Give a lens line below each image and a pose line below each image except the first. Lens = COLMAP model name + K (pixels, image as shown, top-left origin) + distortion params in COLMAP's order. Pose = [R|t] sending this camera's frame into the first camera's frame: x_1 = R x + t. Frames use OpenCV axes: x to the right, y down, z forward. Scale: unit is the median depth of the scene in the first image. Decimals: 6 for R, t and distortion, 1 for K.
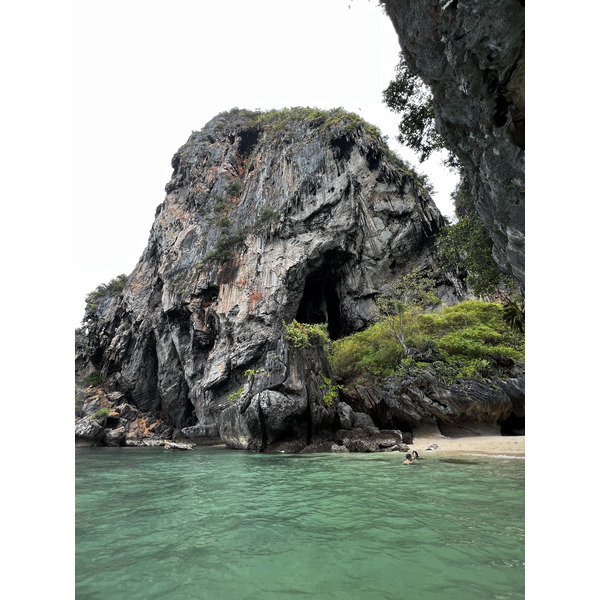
lens RADIAL K [[257.6, 0, 300.0], [0, 257.6, 300.0], [0, 0, 1]] dist [0.000536, 0.000093]
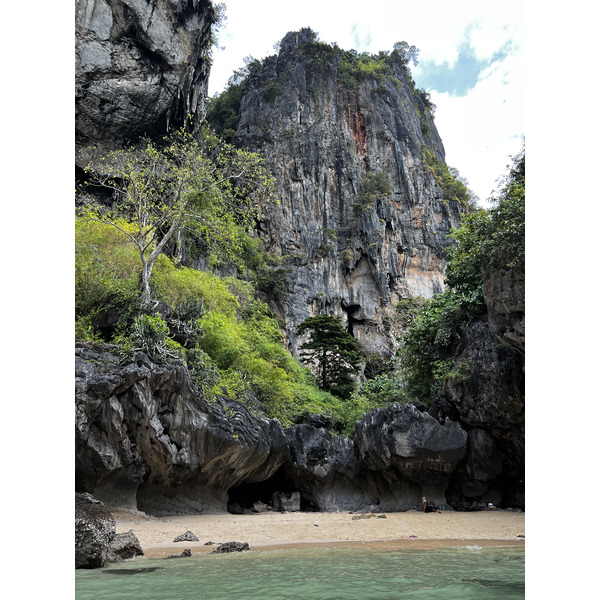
lens RADIAL K [[467.2, 0, 287.5], [0, 467.2, 303.9], [0, 0, 1]] dist [0.038147, -0.008129]
pose [[0.281048, 0.417505, 0.864119, -0.088863], [-0.450758, 0.852339, -0.265208, 0.180527], [-0.847248, -0.314973, 0.427742, 0.314000]]
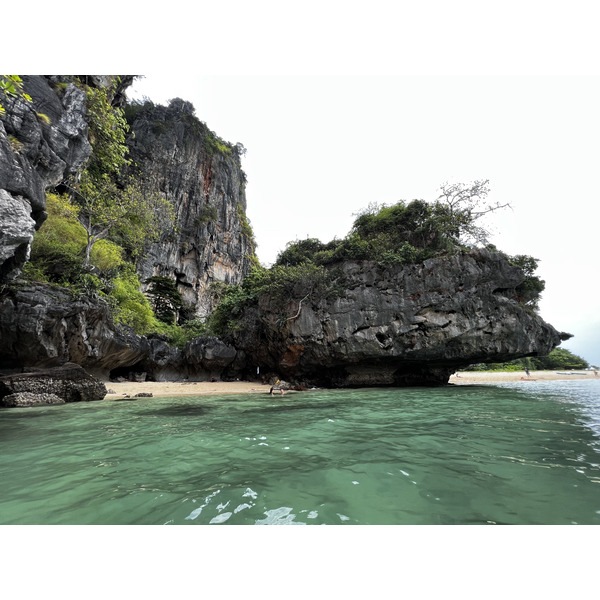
lens RADIAL K [[257.6, 0, 300.0], [0, 257.6, 300.0], [0, 0, 1]] dist [0.000536, 0.000093]
pose [[-0.380605, 0.316700, 0.868816, -0.226820], [-0.418887, 0.778563, -0.467304, 0.216972], [-0.824423, -0.541794, -0.163663, 0.365773]]
